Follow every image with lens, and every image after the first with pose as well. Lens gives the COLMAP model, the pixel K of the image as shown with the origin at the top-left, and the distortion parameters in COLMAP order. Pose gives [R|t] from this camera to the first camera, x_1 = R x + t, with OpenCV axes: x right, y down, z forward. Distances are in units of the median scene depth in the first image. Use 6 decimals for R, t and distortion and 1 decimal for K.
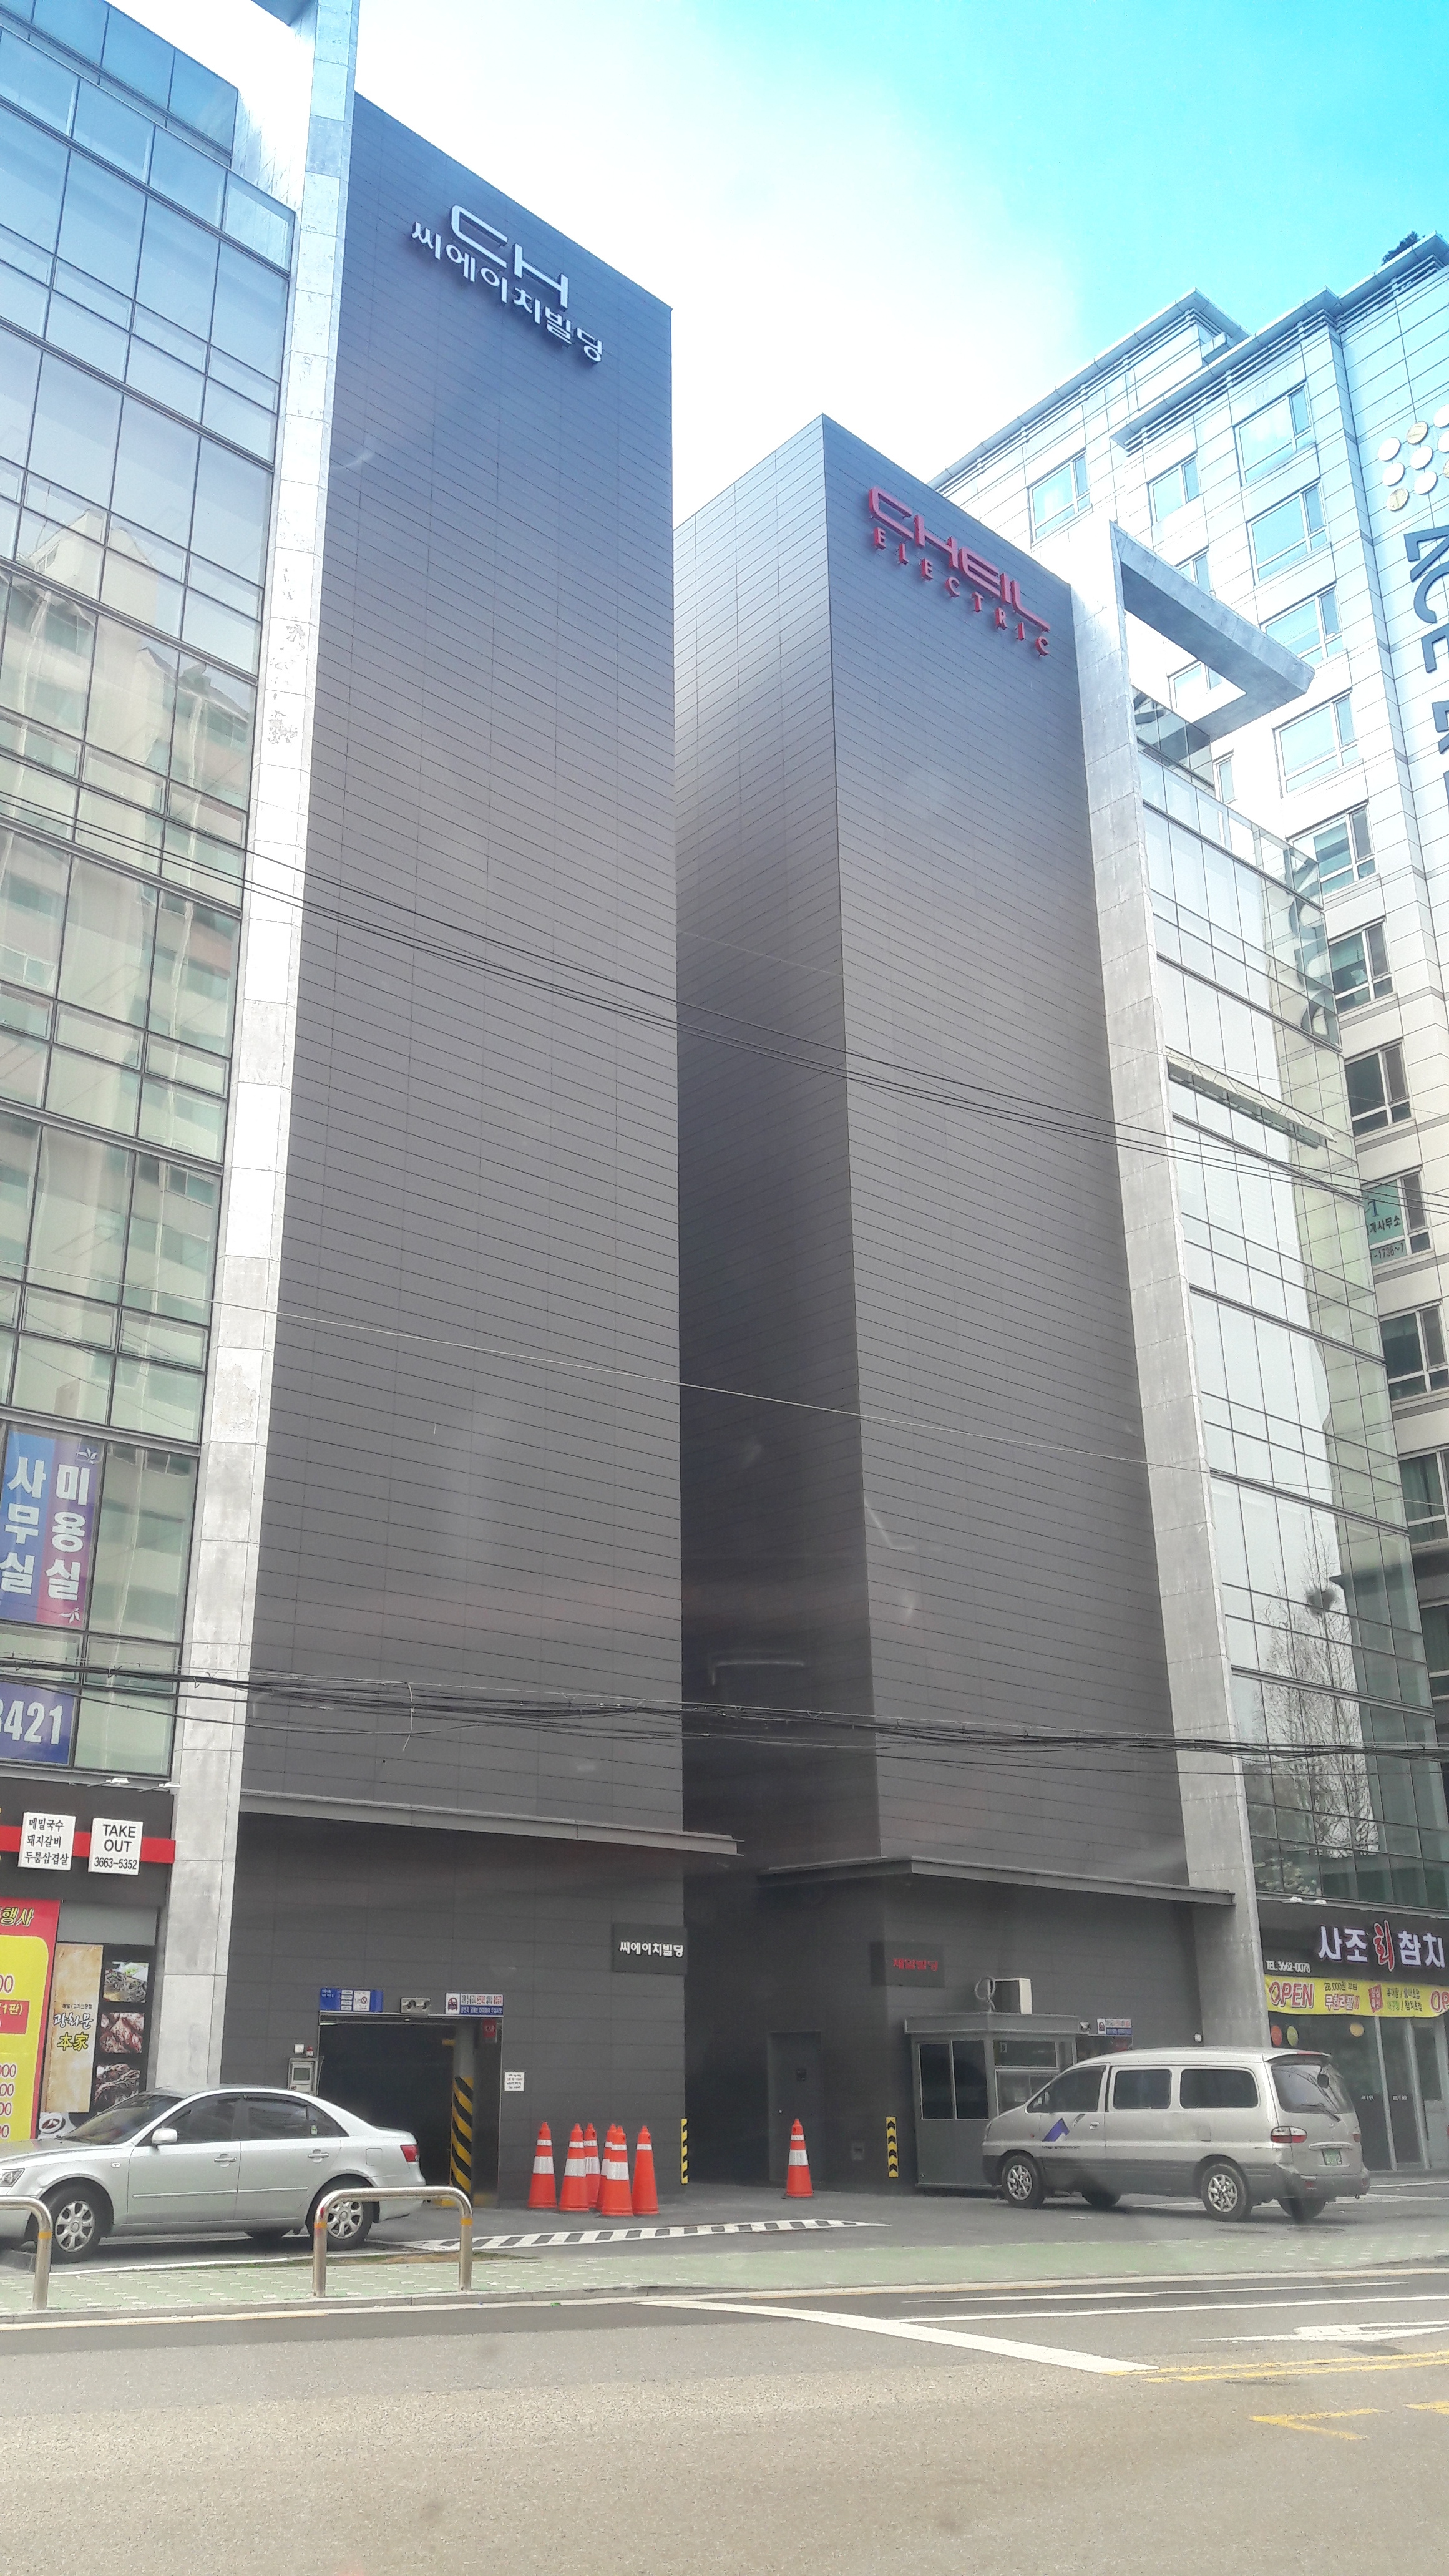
lens RADIAL K [[2099.5, 0, 724.5], [0, 2099.5, 1288.0], [0, 0, 1]] dist [0.159836, -0.412815]
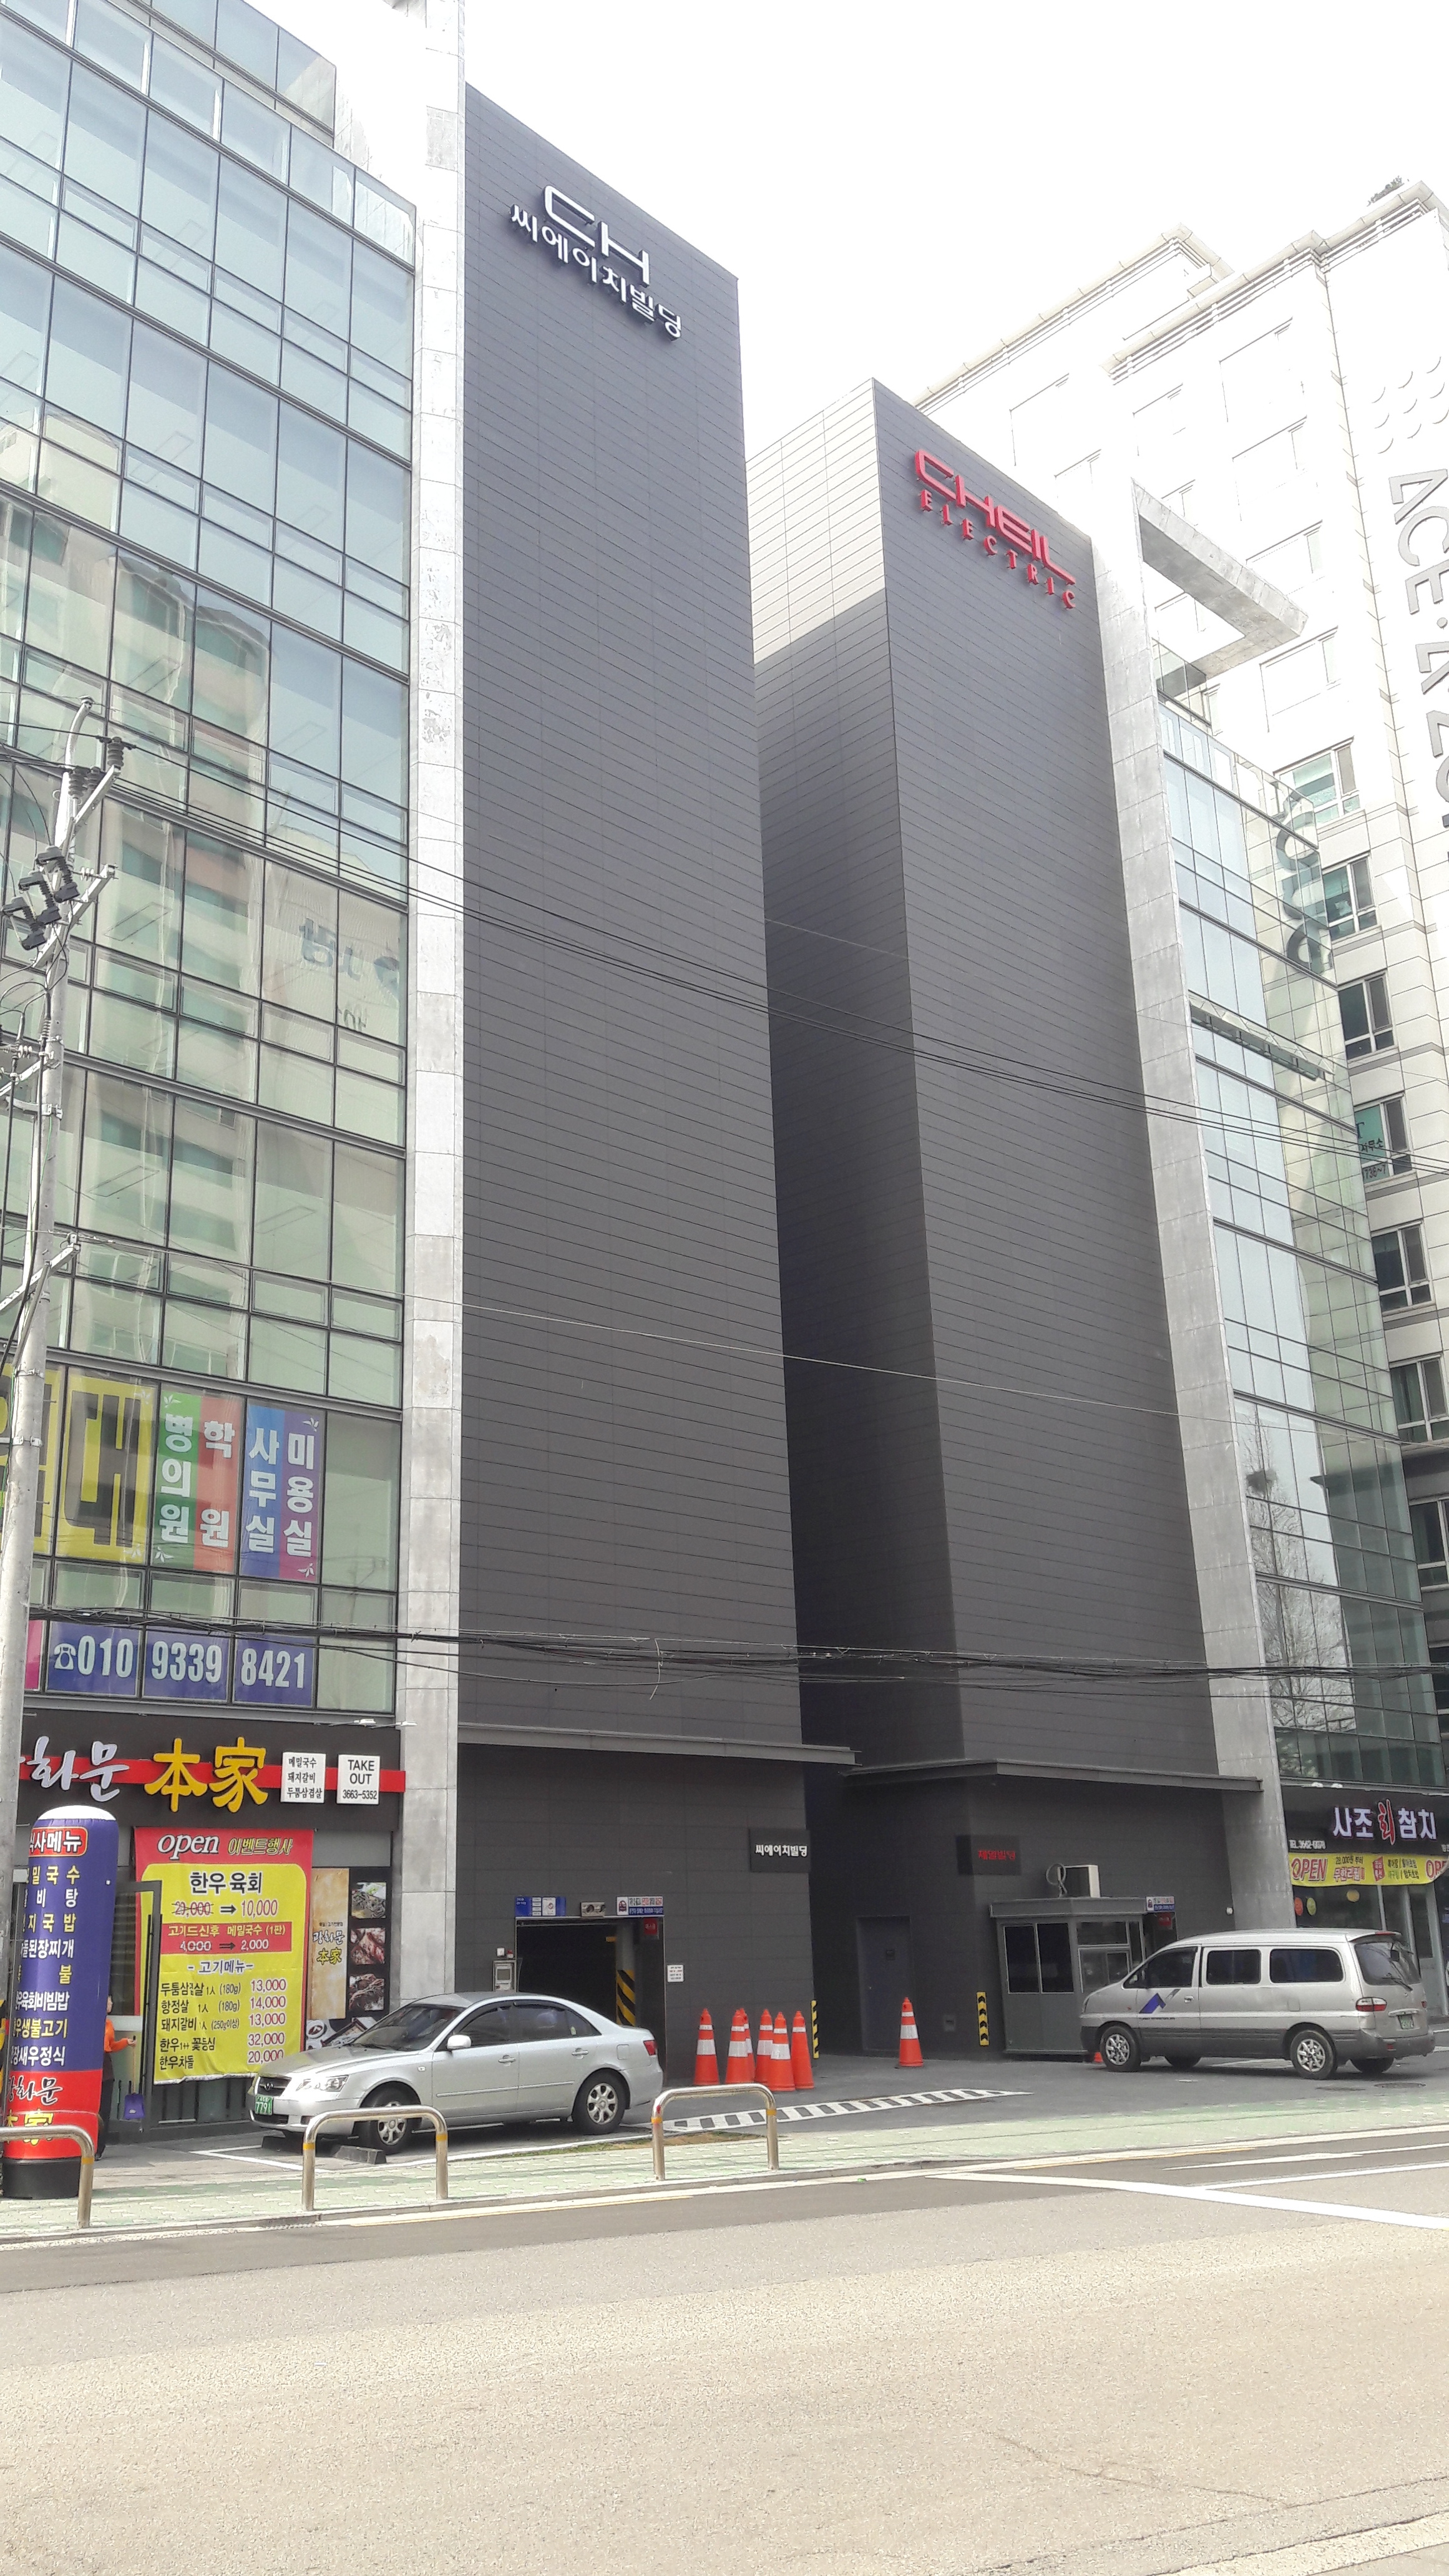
lens RADIAL K [[2152.2, 0, 662.3], [0, 2152.2, 1244.9], [0, 0, 1]] dist [0.224122, -0.658928]
pose [[0.998103, -0.005319, 0.061344, -0.136804], [0.001724, 0.998285, 0.058512, -0.057533], [-0.061550, -0.058296, 0.996400, -0.088804]]
